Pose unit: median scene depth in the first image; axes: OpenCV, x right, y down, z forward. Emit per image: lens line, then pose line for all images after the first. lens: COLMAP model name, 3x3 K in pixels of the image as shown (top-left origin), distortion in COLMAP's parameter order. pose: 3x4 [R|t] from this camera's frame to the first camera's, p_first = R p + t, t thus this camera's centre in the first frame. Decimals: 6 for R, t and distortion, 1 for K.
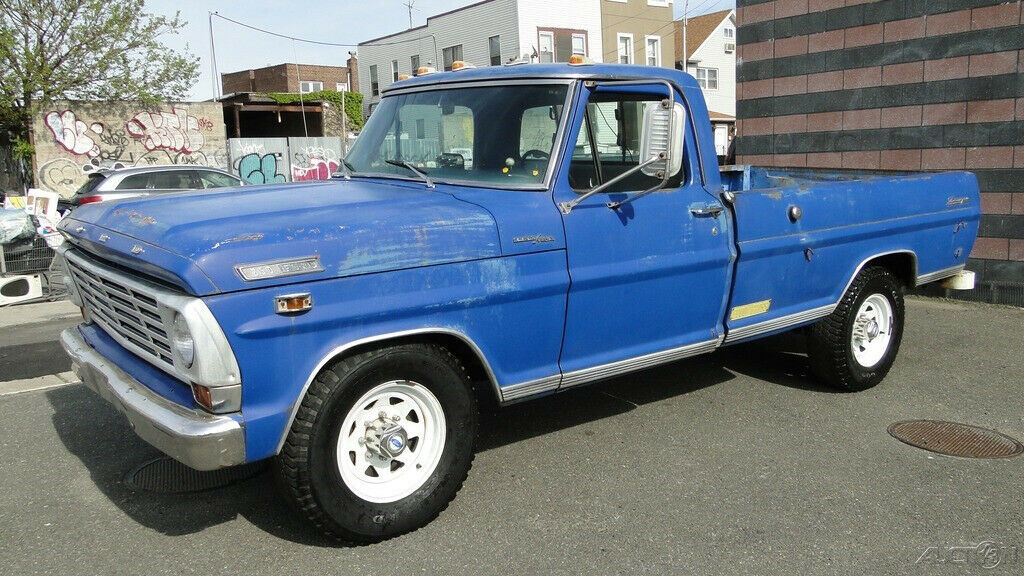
lens RADIAL K [[846.4, 0, 512.6], [0, 846.4, 298.4], [0, 0, 1]] dist [-0.005399, -0.001893]
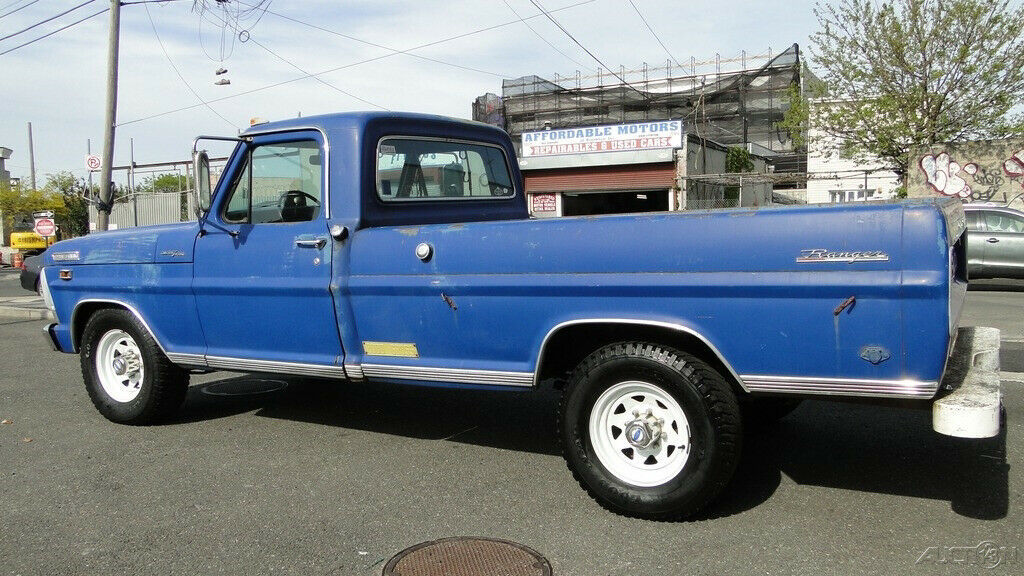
lens RADIAL K [[846.4, 0, 501.5], [0, 846.4, 288.9], [0, 0, 1]] dist [-0.005399, -0.001893]
pose [[0.371131, 0.083349, -0.924832, 0.586167], [-0.138792, 0.989755, 0.033503, -0.050457], [0.918150, 0.115925, 0.378896, 0.360157]]
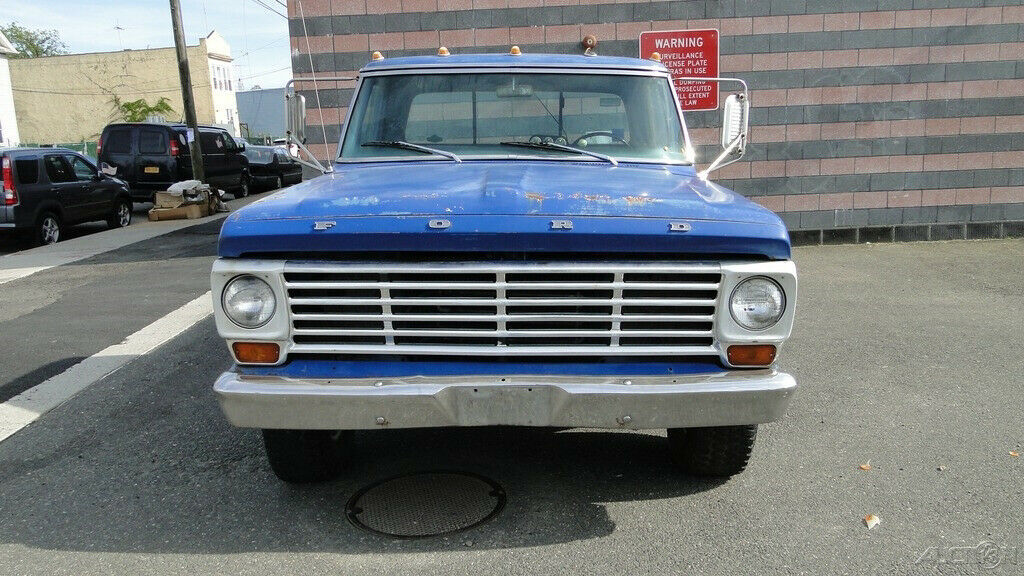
lens RADIAL K [[846.4, 0, 518.3], [0, 846.4, 290.3], [0, 0, 1]] dist [-0.005399, -0.001893]
pose [[0.634214, -0.135120, 0.761259, -0.410340], [0.136952, 0.988674, 0.061388, -0.022407], [-0.760932, 0.065323, 0.645535, 0.161239]]
